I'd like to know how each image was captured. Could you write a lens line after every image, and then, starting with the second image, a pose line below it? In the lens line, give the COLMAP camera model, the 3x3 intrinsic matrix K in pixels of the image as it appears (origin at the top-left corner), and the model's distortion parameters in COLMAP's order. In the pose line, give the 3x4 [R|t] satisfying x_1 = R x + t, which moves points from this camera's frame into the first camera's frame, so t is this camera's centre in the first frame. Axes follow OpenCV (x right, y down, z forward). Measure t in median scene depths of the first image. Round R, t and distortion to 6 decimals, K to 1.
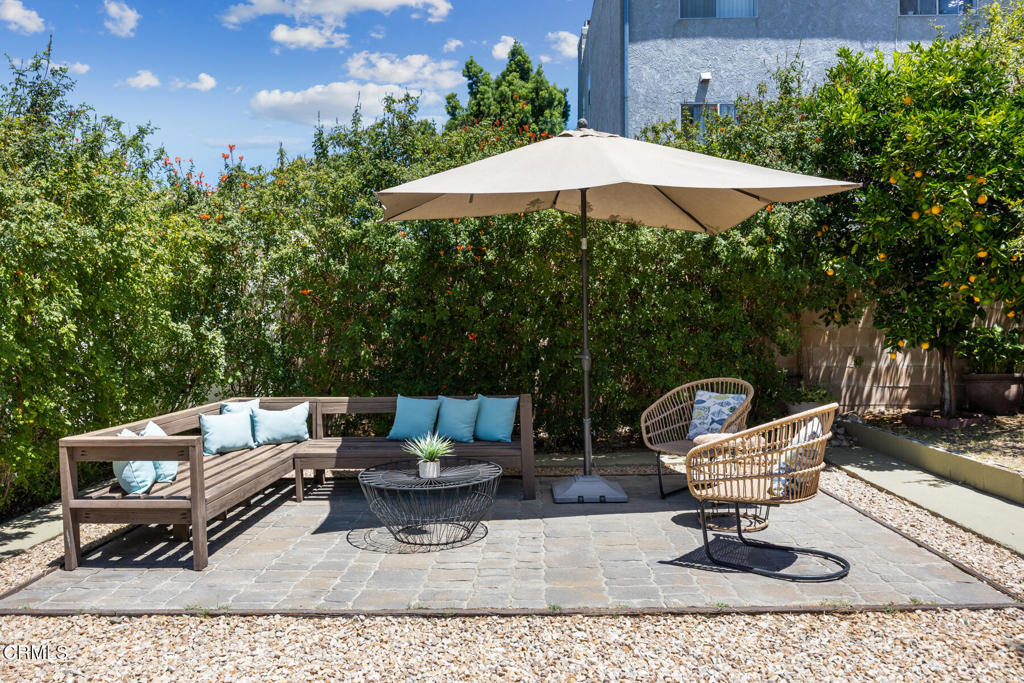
lens RADIAL K [[760.1, 0, 512.5], [0, 760.1, 338.1], [0, 0, 1]] dist [-0.010868, -0.001112]
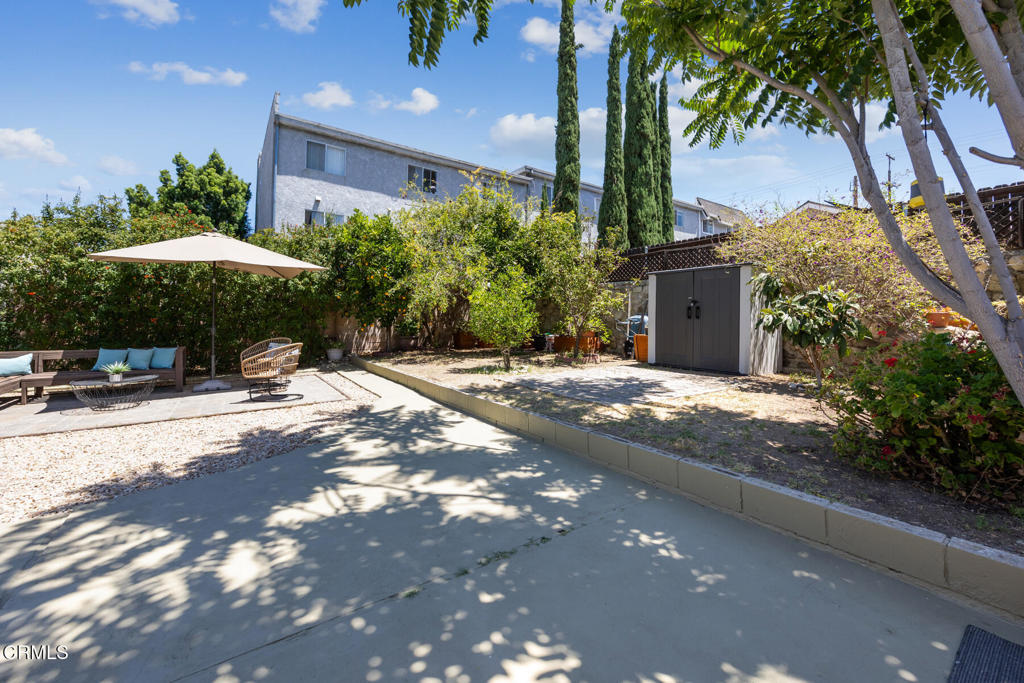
lens RADIAL K [[390.3, 0, 500.8], [0, 390.3, 311.2], [0, 0, 1]] dist [-0.002524, -0.000084]
pose [[0.806683, 0.027688, 0.590335, 0.081072], [-0.007083, 0.999283, -0.037190, 0.007014], [-0.590942, 0.025819, 0.806301, -0.395914]]
